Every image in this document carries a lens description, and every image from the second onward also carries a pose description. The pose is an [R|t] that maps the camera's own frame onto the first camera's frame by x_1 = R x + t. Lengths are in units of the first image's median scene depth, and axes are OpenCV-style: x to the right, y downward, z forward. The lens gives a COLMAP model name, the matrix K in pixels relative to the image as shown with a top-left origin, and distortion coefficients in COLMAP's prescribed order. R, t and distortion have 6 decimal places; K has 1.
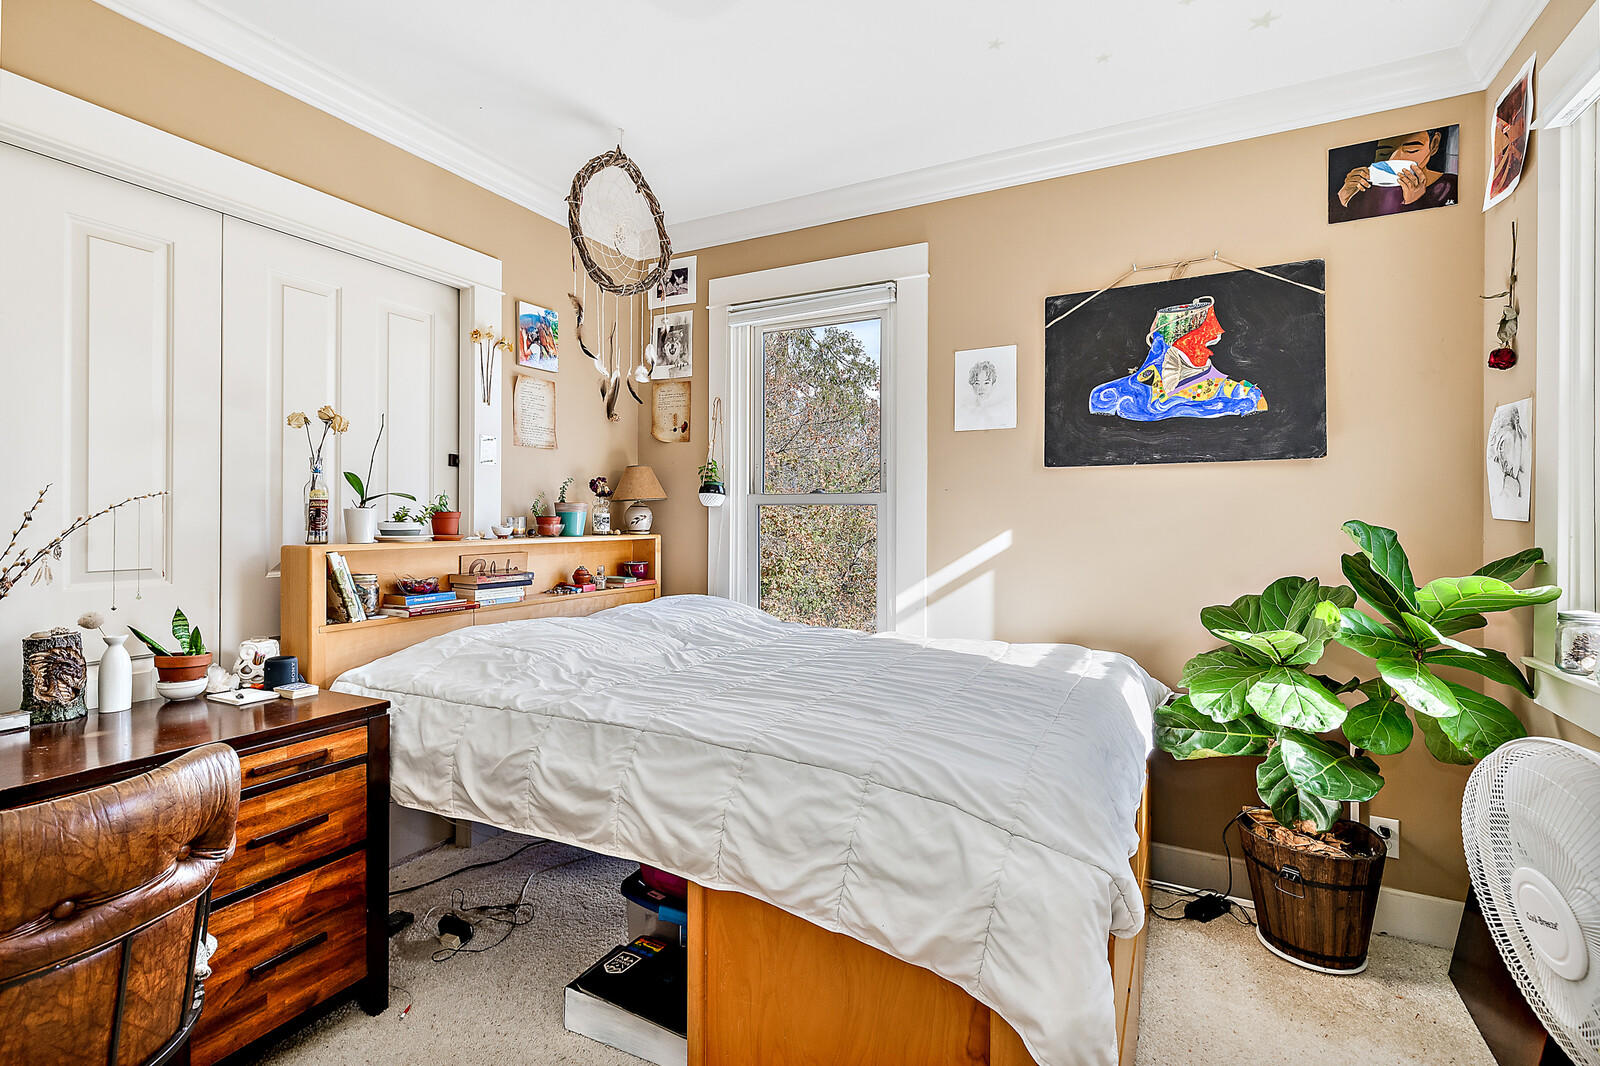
lens RADIAL K [[733.7, 0, 796.5], [0, 733.7, 534.6], [0, 0, 1]] dist [0.009933, -0.000847]
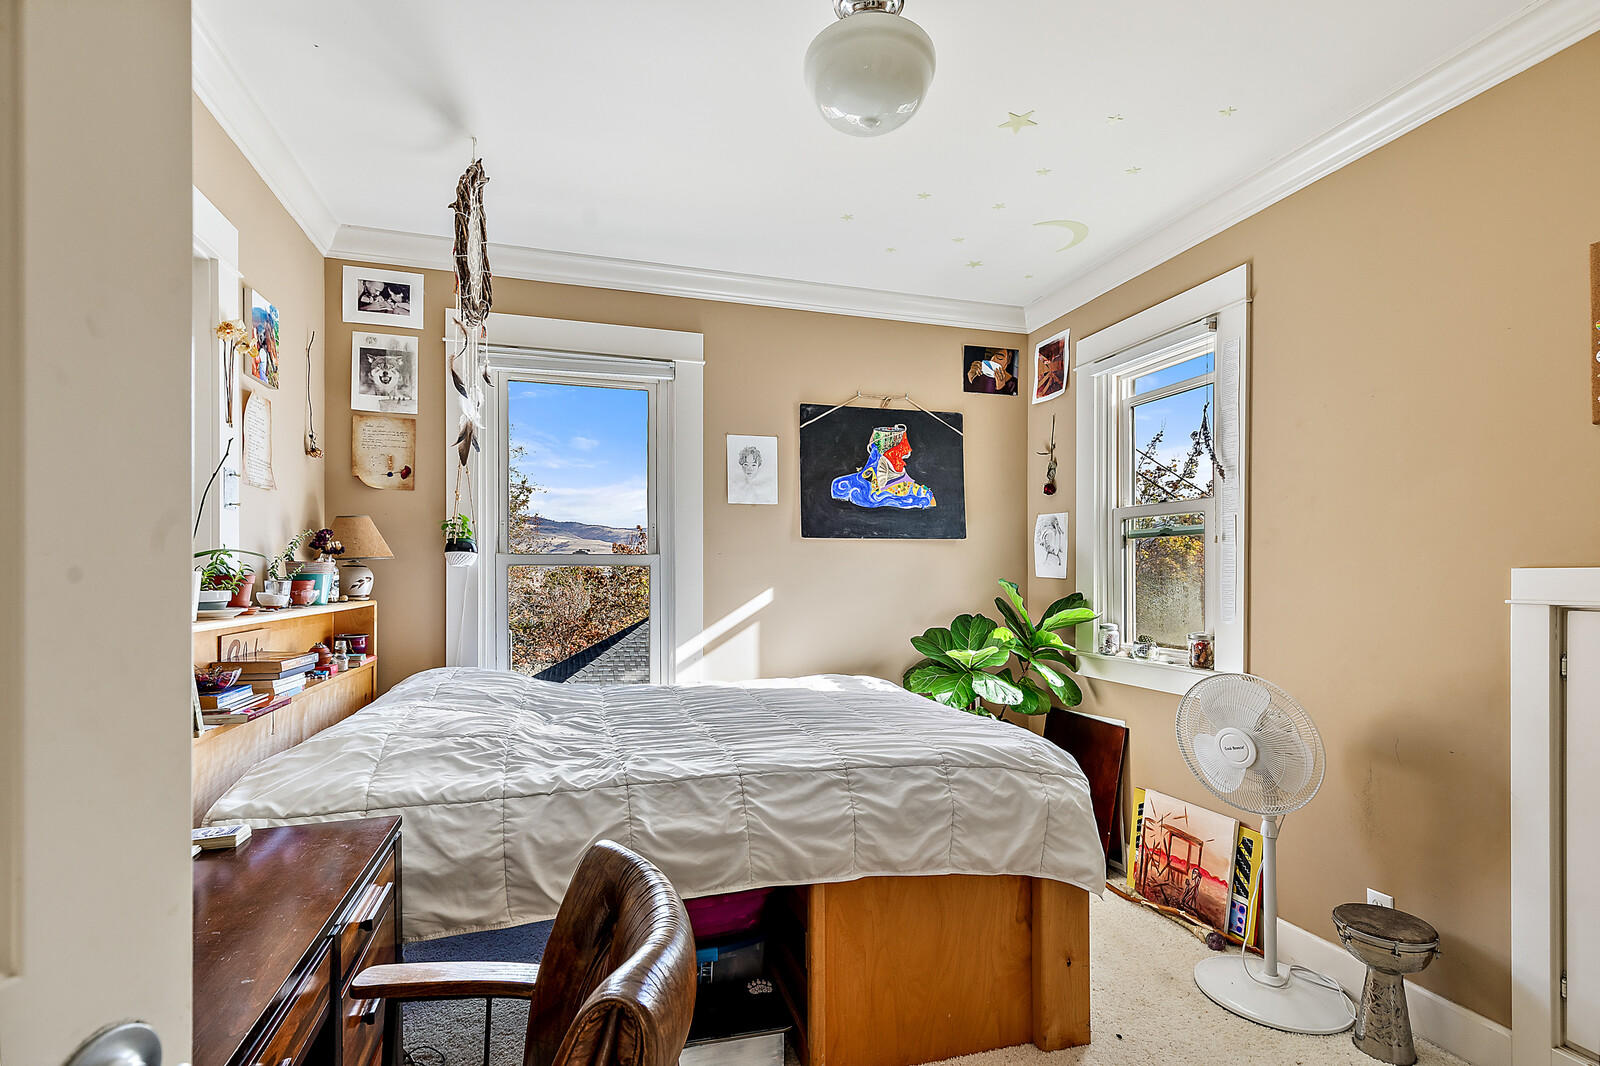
lens RADIAL K [[742.3, 0, 797.0], [0, 742.3, 597.3], [0, 0, 1]] dist [0.012402, -0.000283]
pose [[0.717748, -0.025407, 0.695840, -0.619806], [0.018942, 0.999677, 0.016962, -0.011865], [-0.696046, 0.001006, 0.717997, 0.095543]]
